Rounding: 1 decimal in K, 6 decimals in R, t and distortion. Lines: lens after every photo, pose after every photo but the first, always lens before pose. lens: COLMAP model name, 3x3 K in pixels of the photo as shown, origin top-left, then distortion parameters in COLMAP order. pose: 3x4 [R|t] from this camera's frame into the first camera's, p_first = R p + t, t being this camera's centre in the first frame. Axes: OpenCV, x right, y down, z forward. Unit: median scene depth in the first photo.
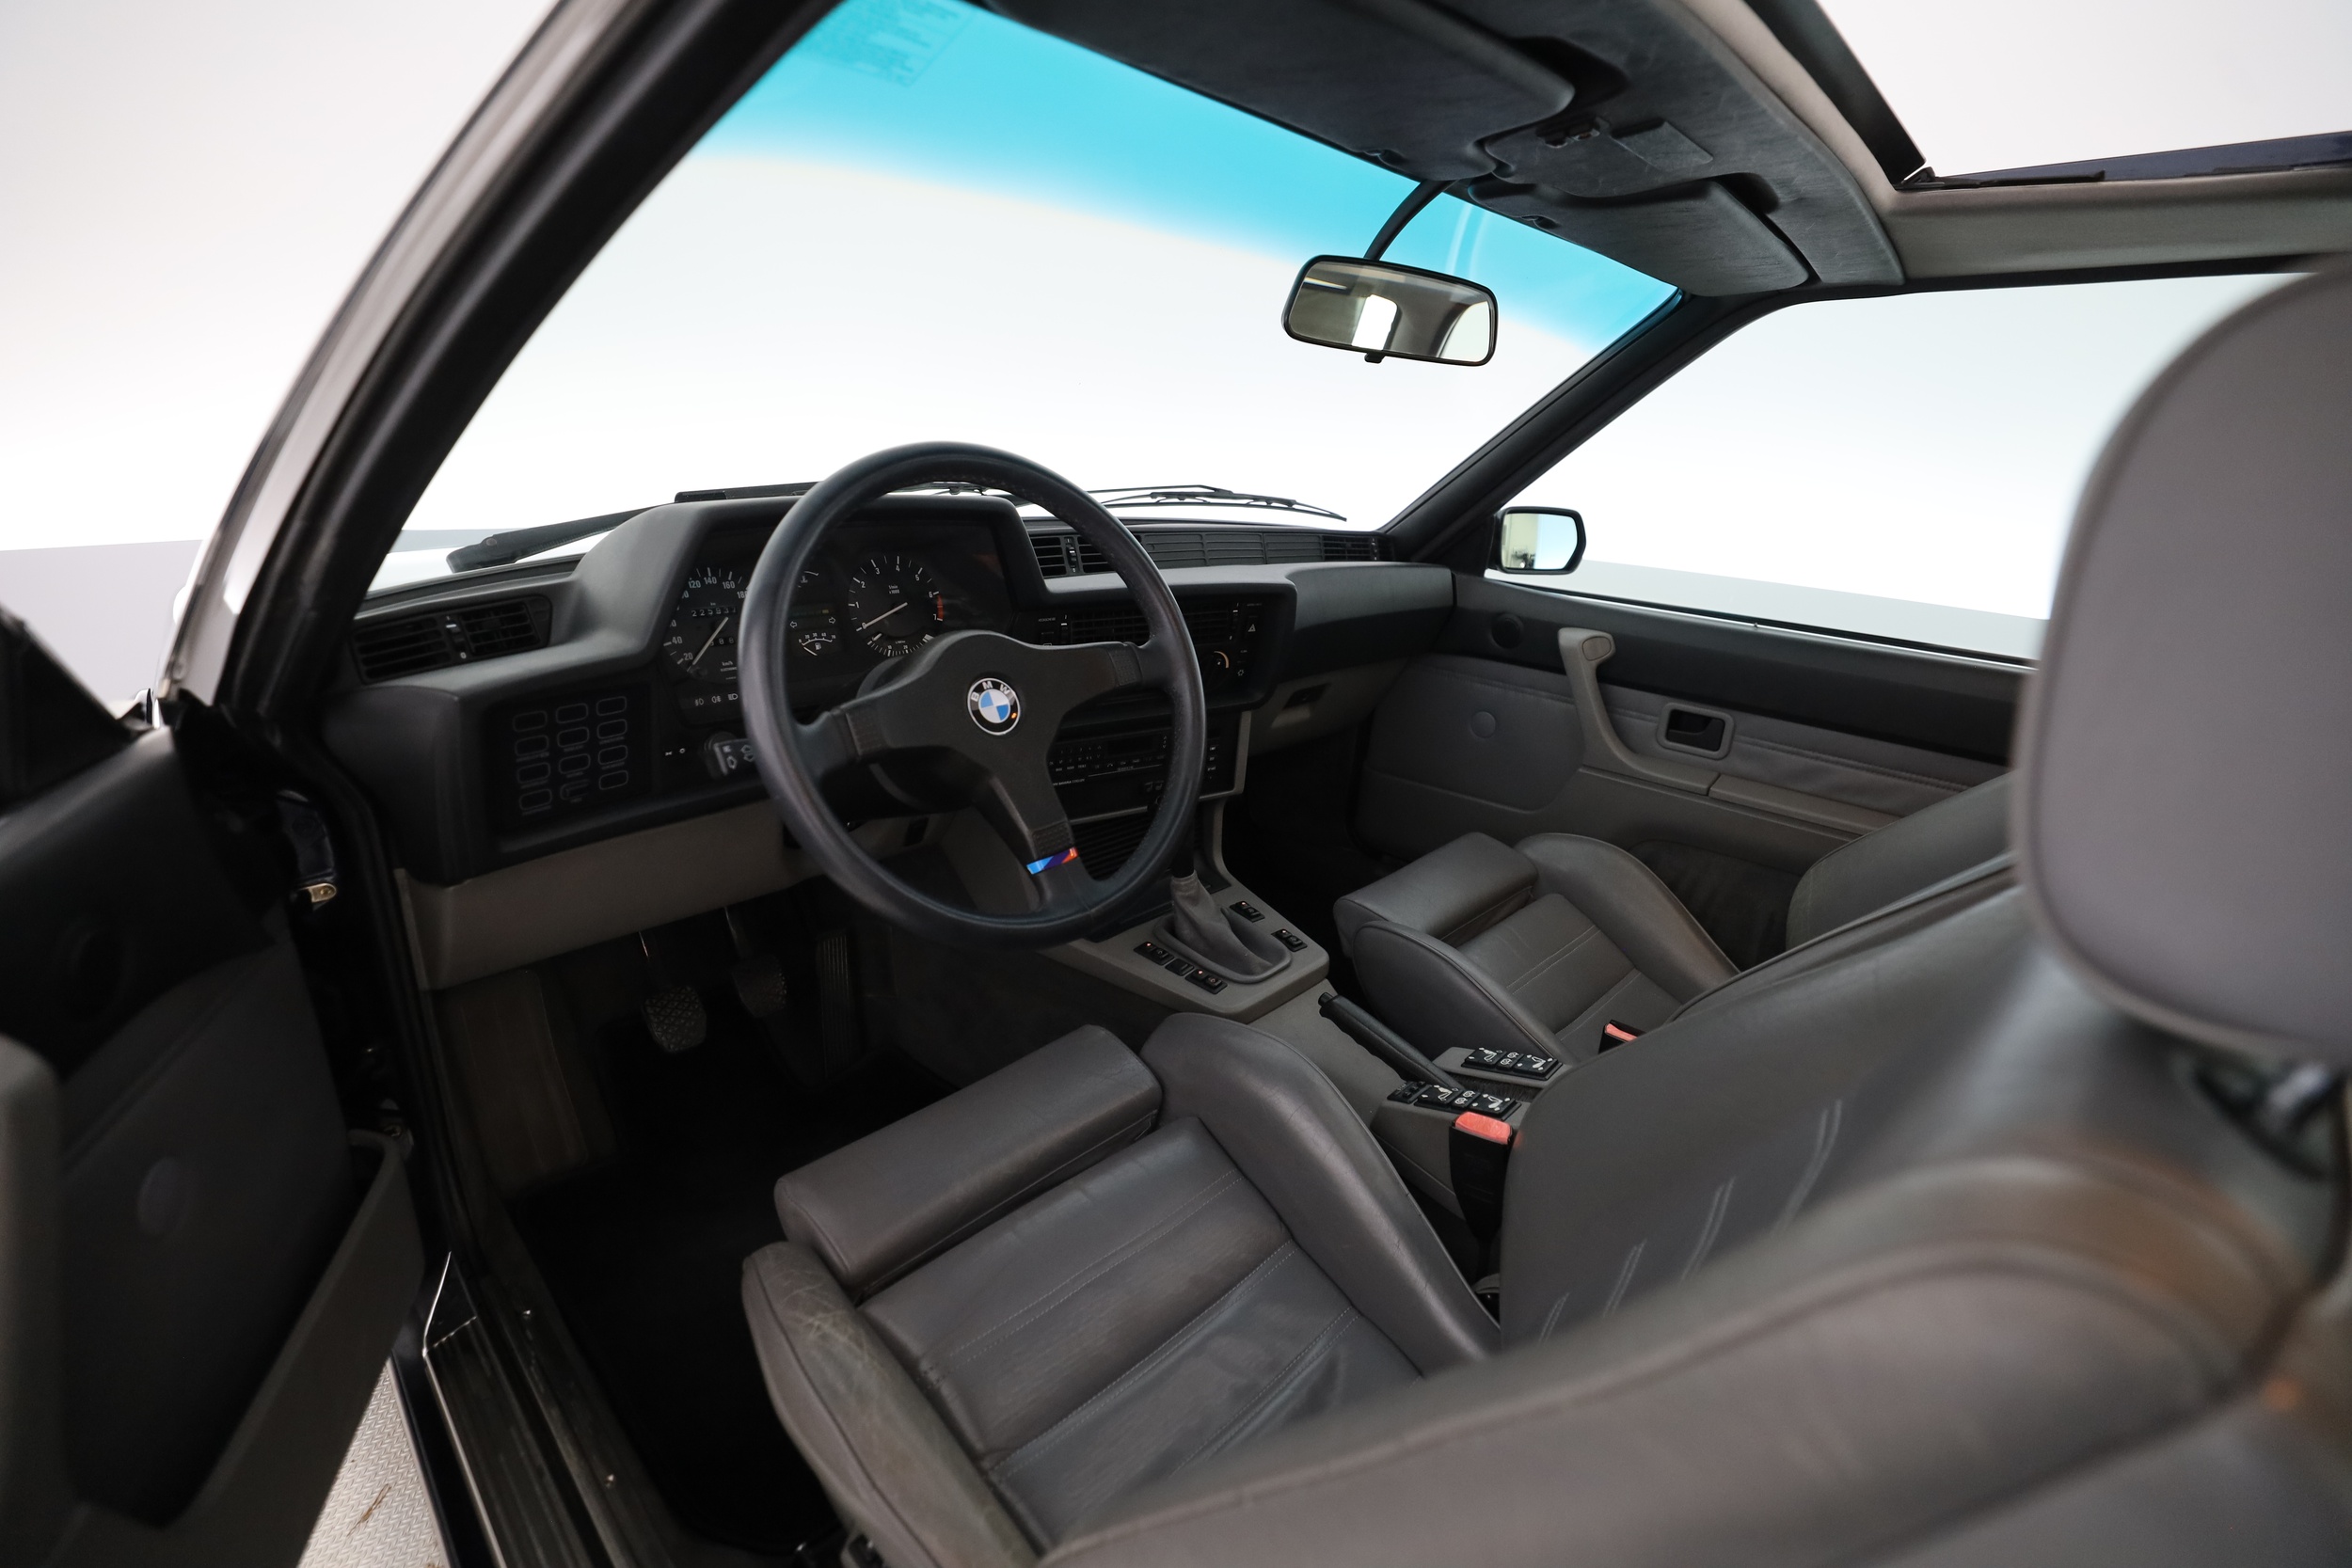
lens RADIAL K [[1023.9, 0, 1176.0], [0, 1023.9, 784.0], [0, 0, 1]] dist [-0.050071, 0.018634]
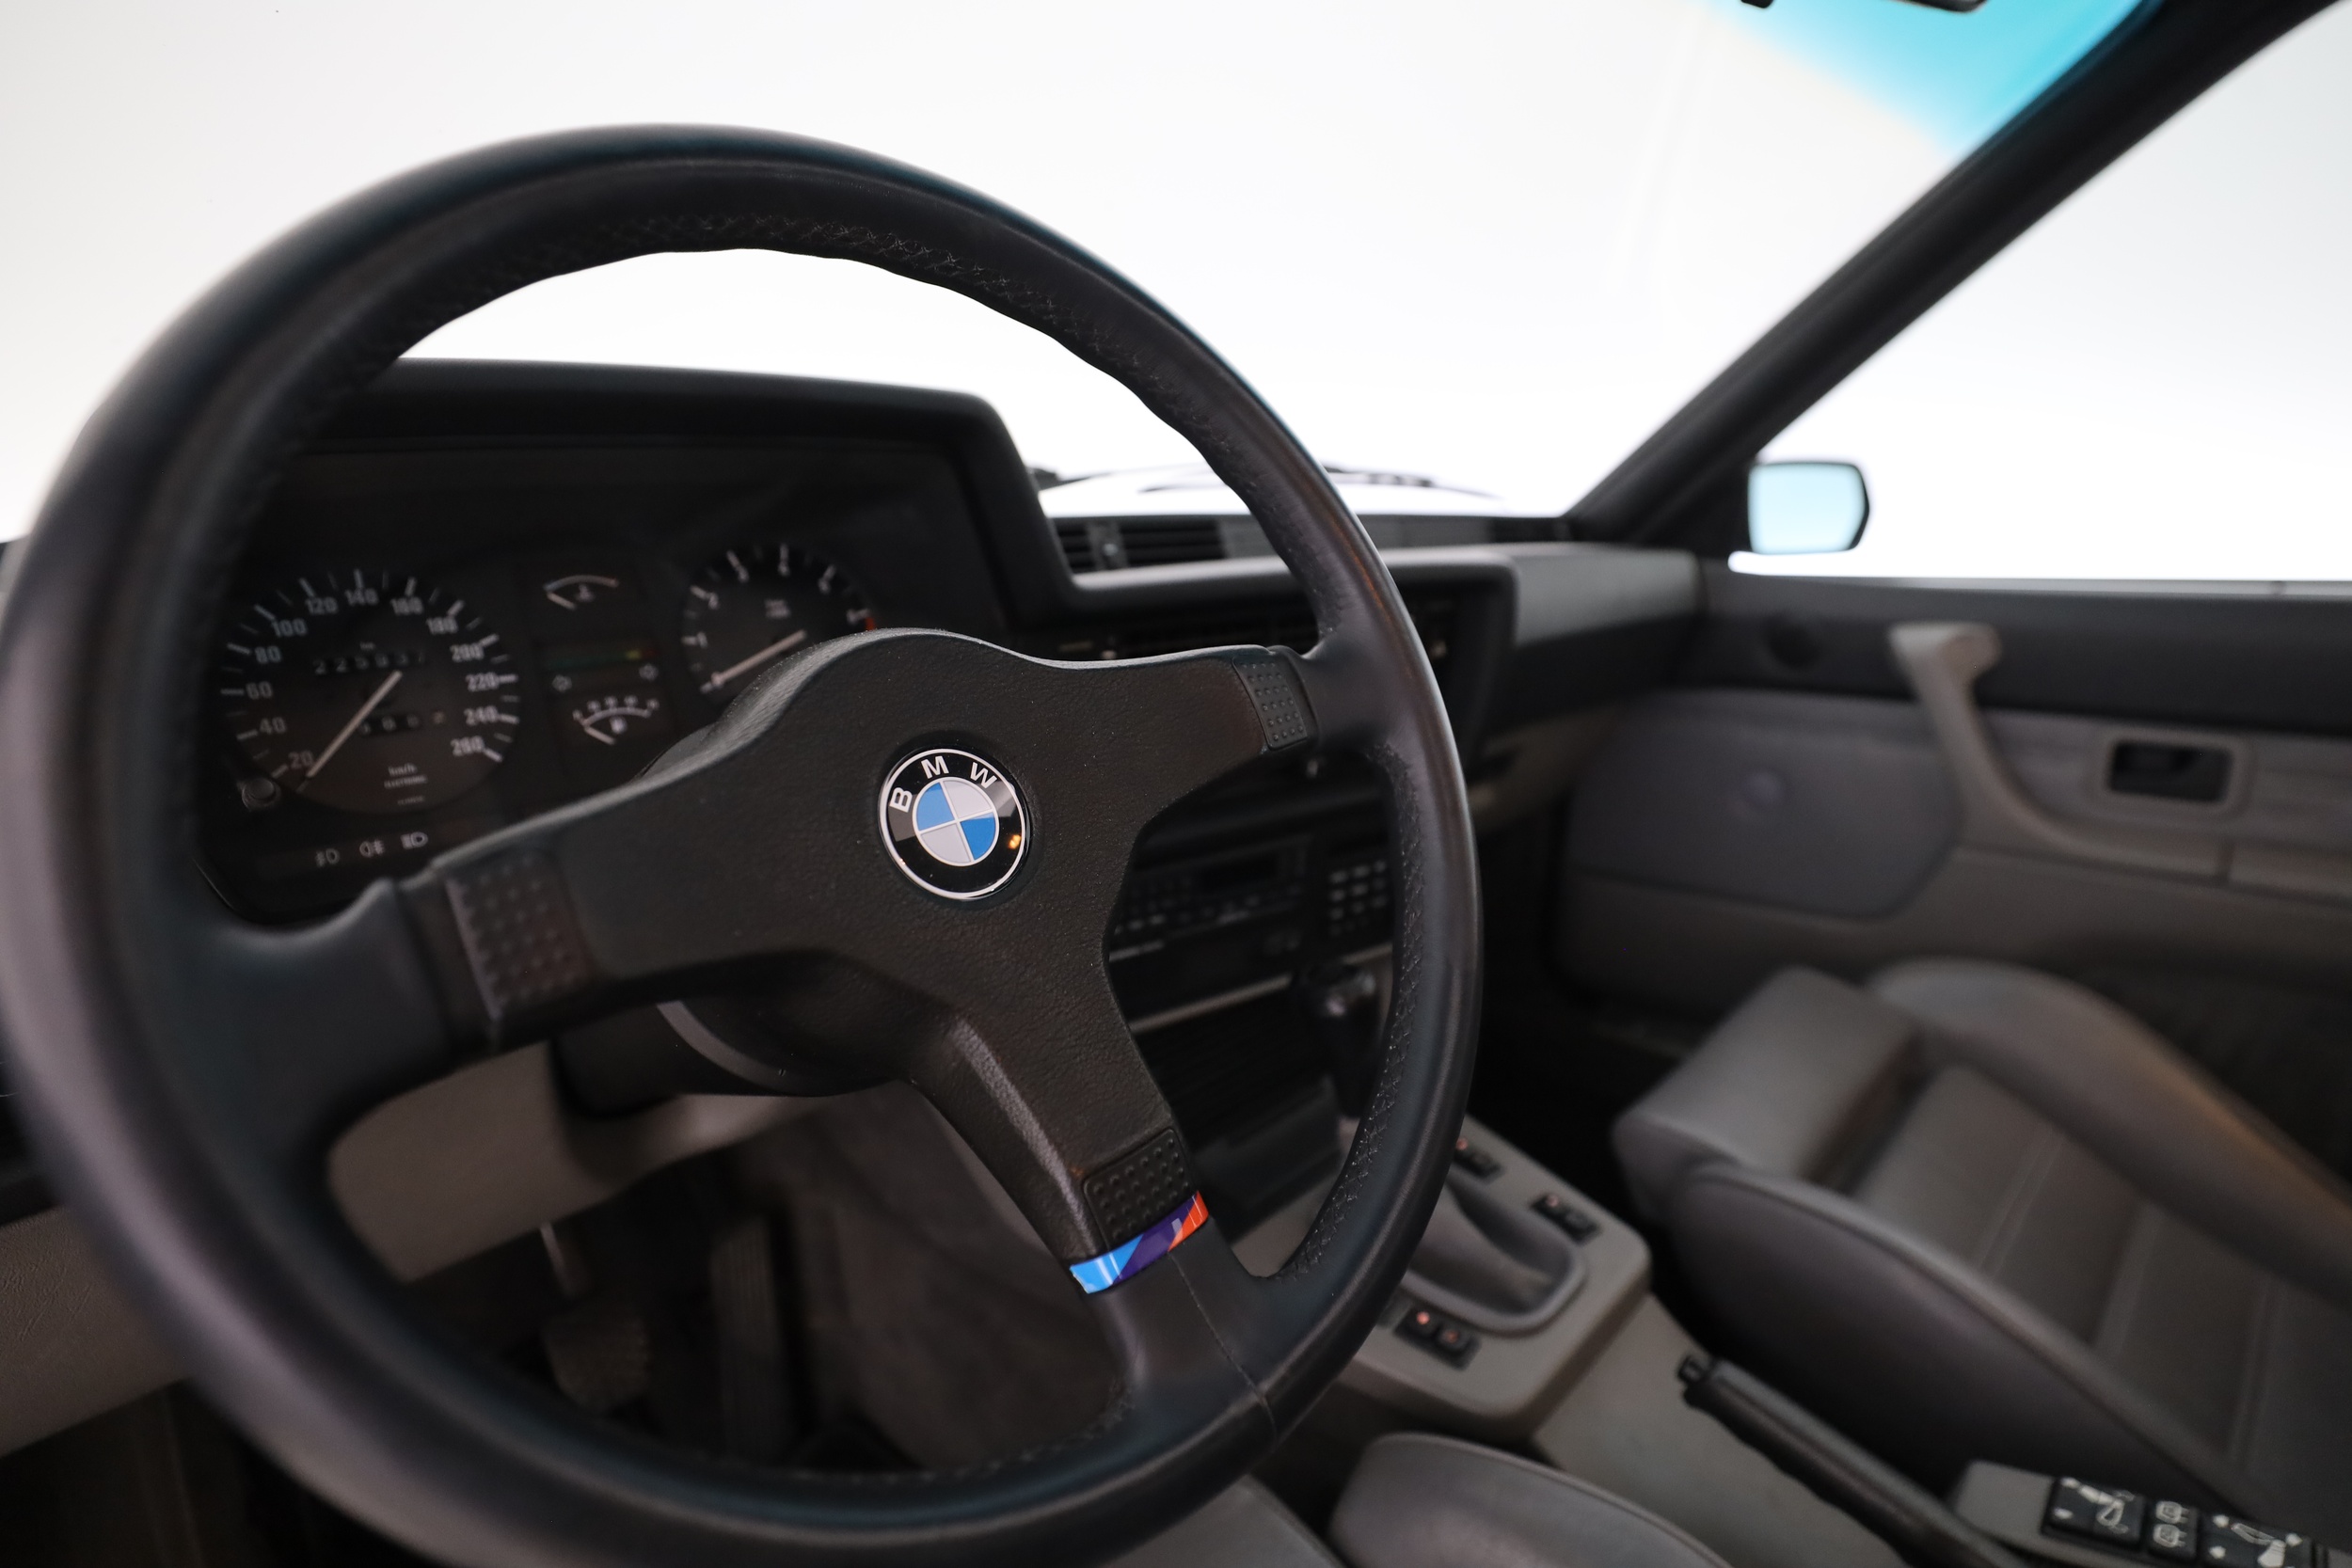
lens RADIAL K [[1149.7, 0, 1176.0], [0, 1149.7, 784.0], [0, 0, 1]] dist [-0.059032, 0.040975]
pose [[0.996690, -0.073144, -0.035480, -0.055229], [0.069450, 0.992950, -0.096062, -0.029815], [0.042256, 0.093280, 0.994743, 0.395361]]
